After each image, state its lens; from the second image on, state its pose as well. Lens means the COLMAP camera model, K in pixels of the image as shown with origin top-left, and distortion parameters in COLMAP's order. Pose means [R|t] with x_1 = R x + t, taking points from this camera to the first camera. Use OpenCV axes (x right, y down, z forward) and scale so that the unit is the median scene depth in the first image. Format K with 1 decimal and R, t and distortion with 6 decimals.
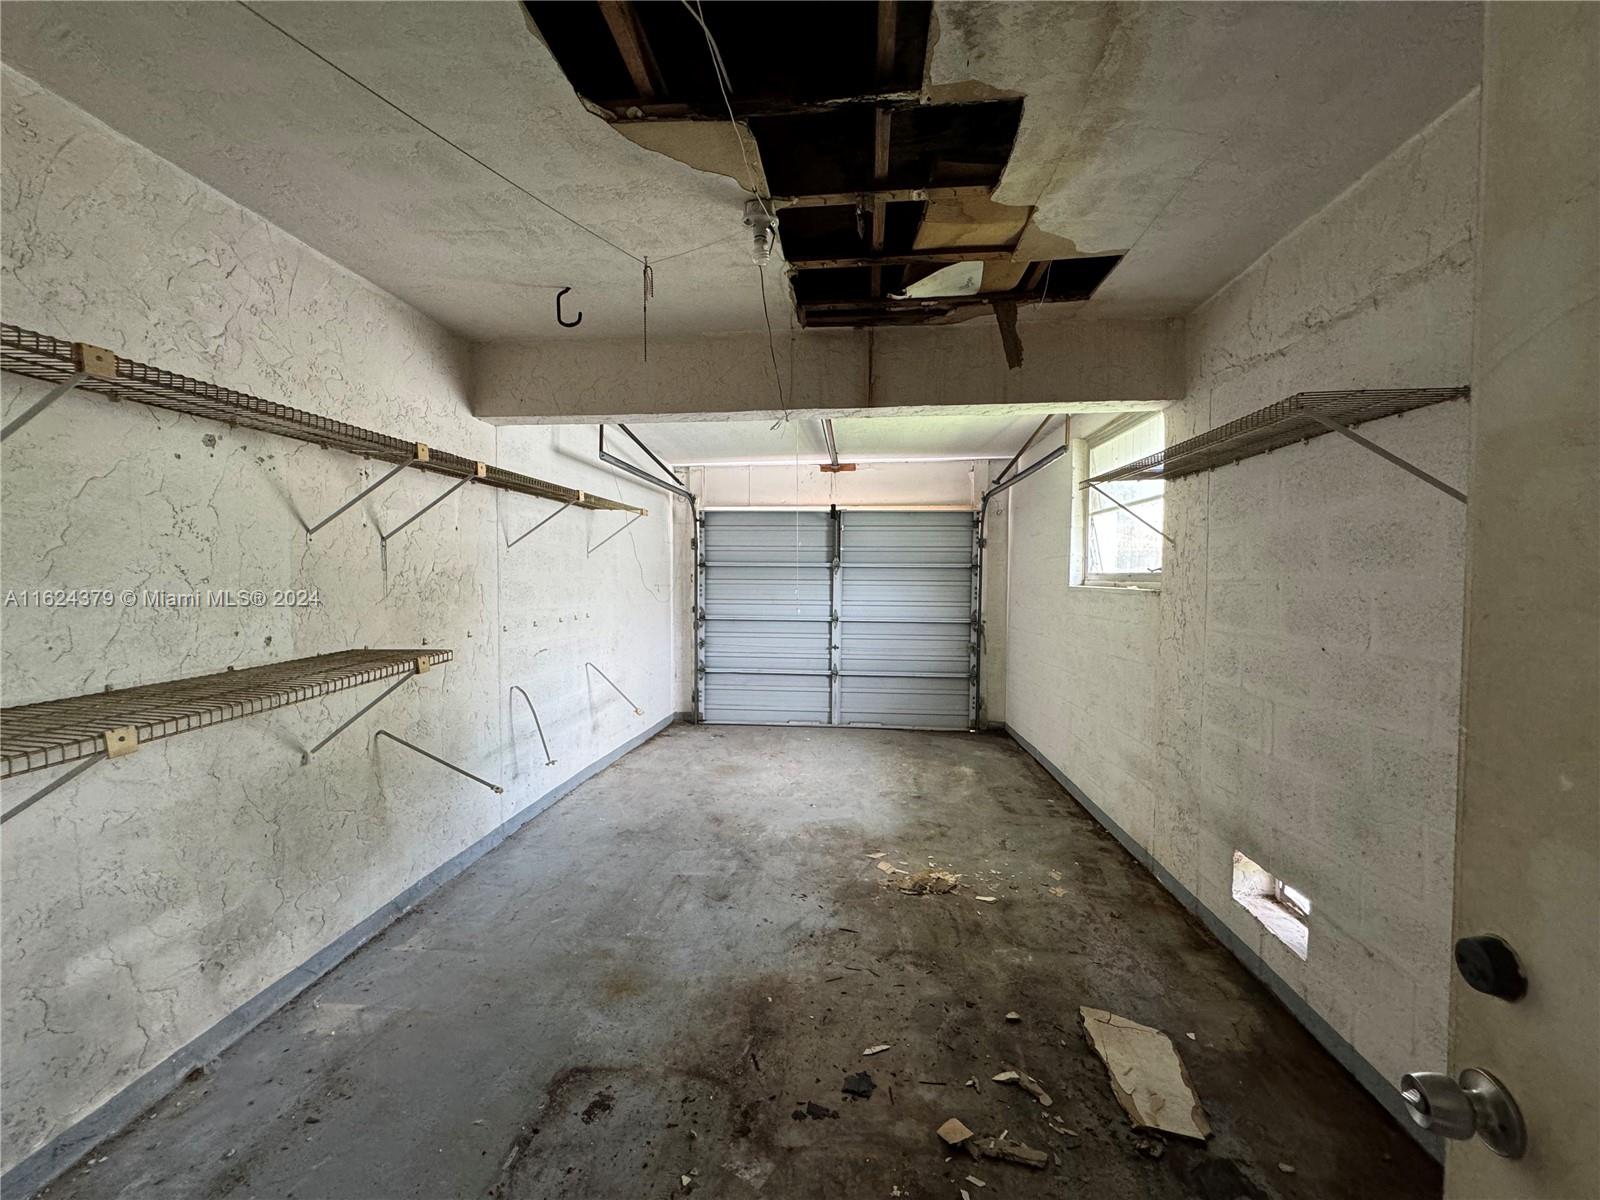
lens RADIAL K [[638.0, 0, 798.8], [0, 638.0, 596.4], [0, 0, 1]] dist [0.000763, -0.000380]
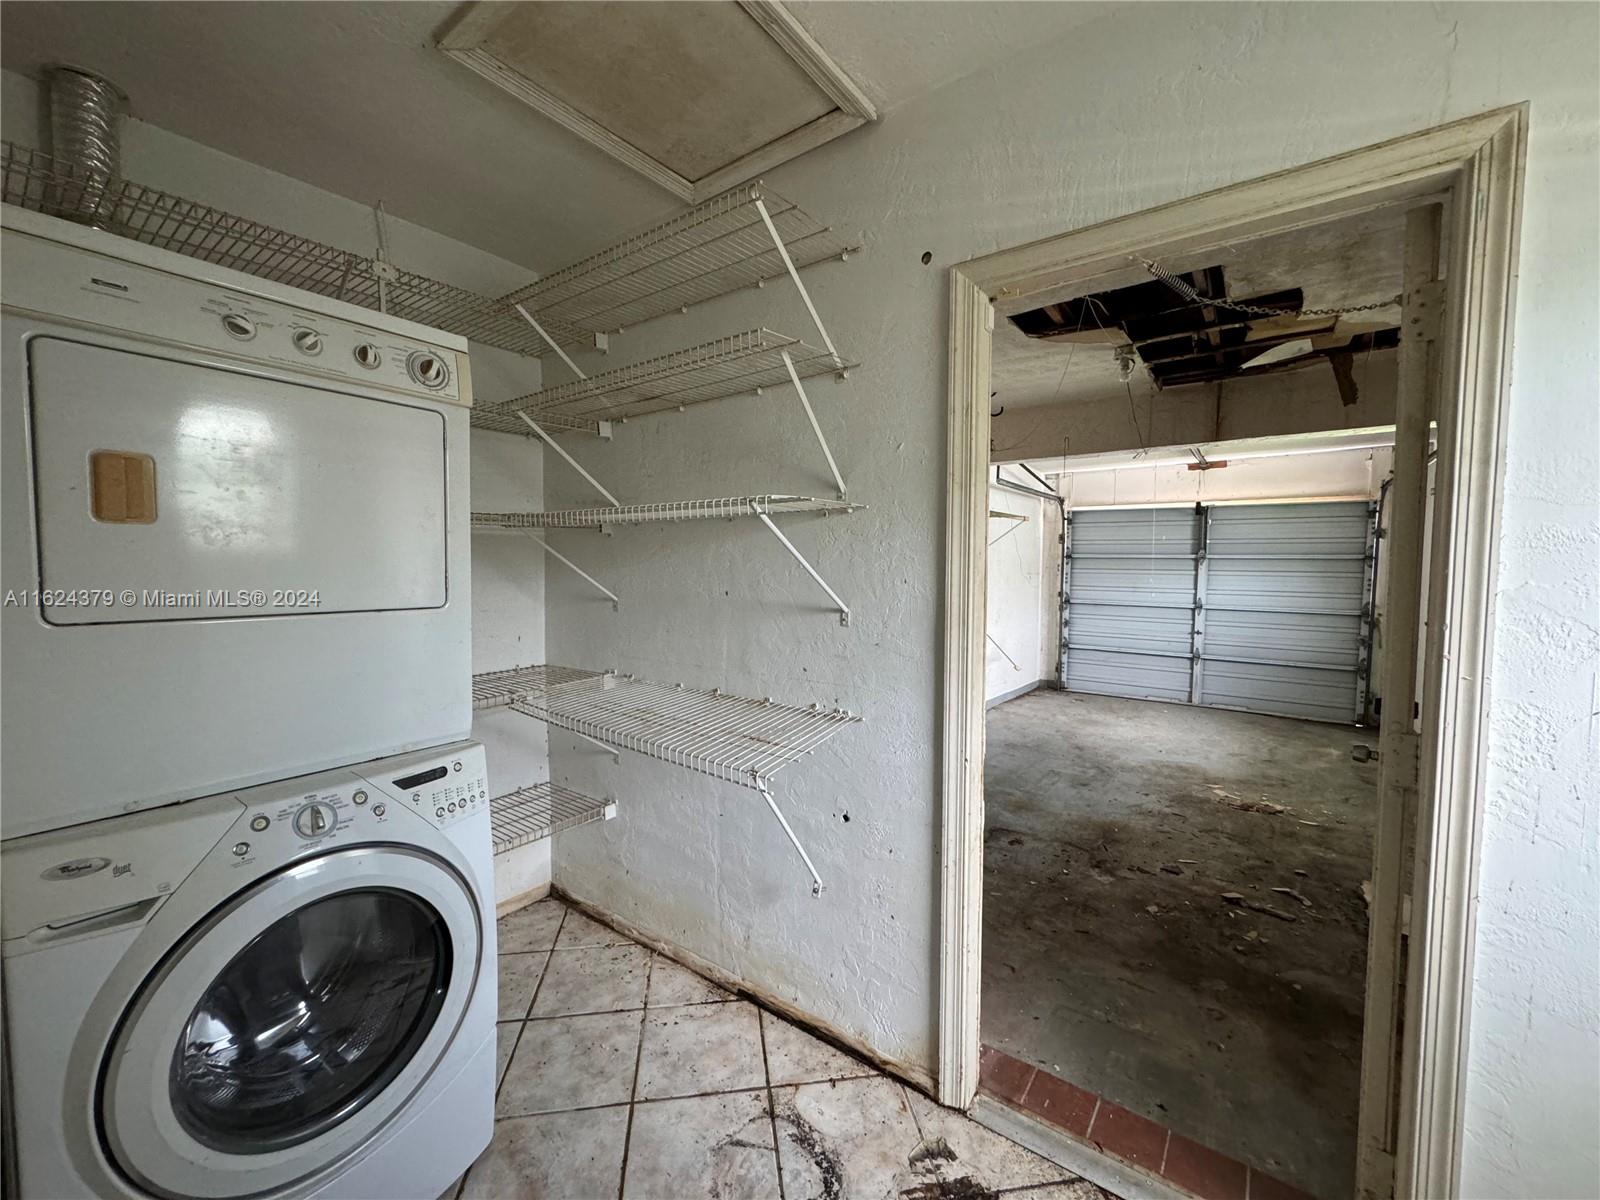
lens RADIAL K [[638.0, 0, 802.0], [0, 638.0, 599.7], [0, 0, 1]] dist [0.000763, -0.000380]
pose [[0.862466, 0.031198, -0.505152, 0.041885], [-0.018712, 0.999381, 0.029775, 0.007977], [0.505768, -0.016227, 0.862517, -0.499526]]
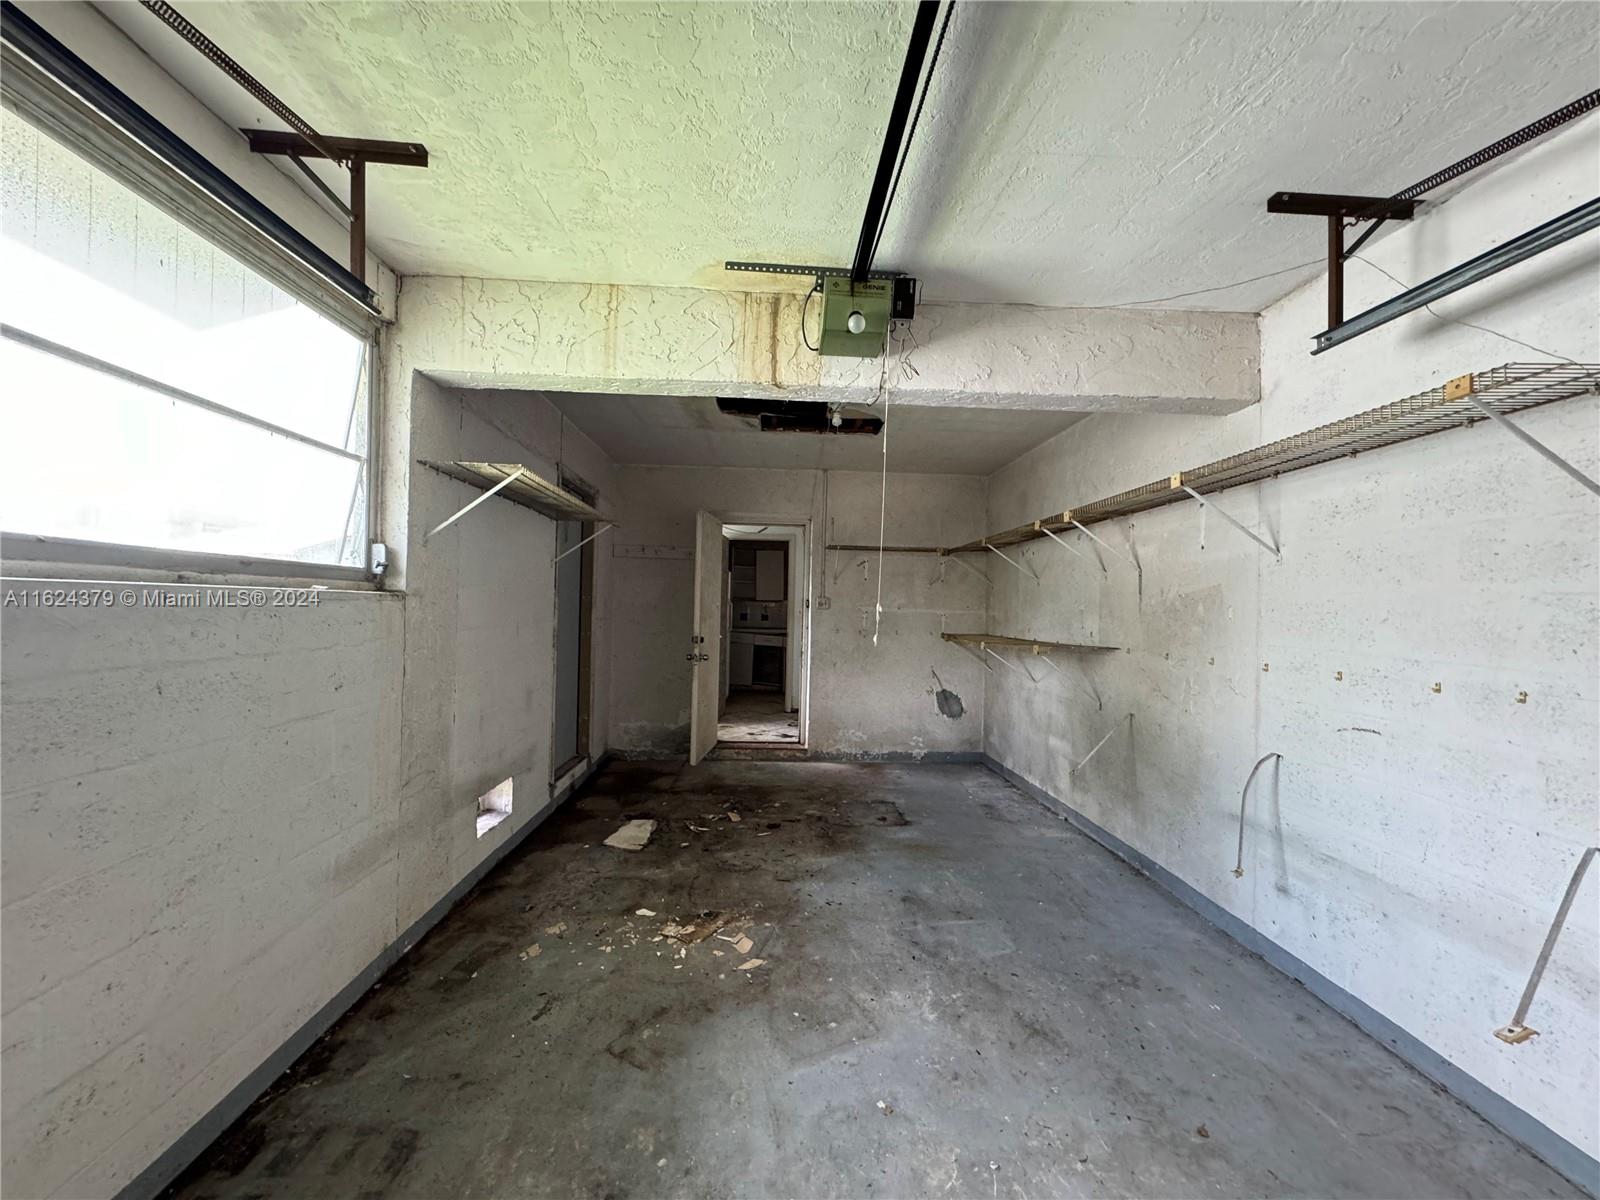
lens RADIAL K [[638.0, 0, 801.6], [0, 638.0, 604.3], [0, 0, 1]] dist [0.000763, -0.000380]
pose [[-0.989109, -0.023638, -0.145272, 0.174182], [-0.027698, 0.999278, 0.025989, -0.026050], [0.144553, 0.029729, -0.989050, 1.644155]]
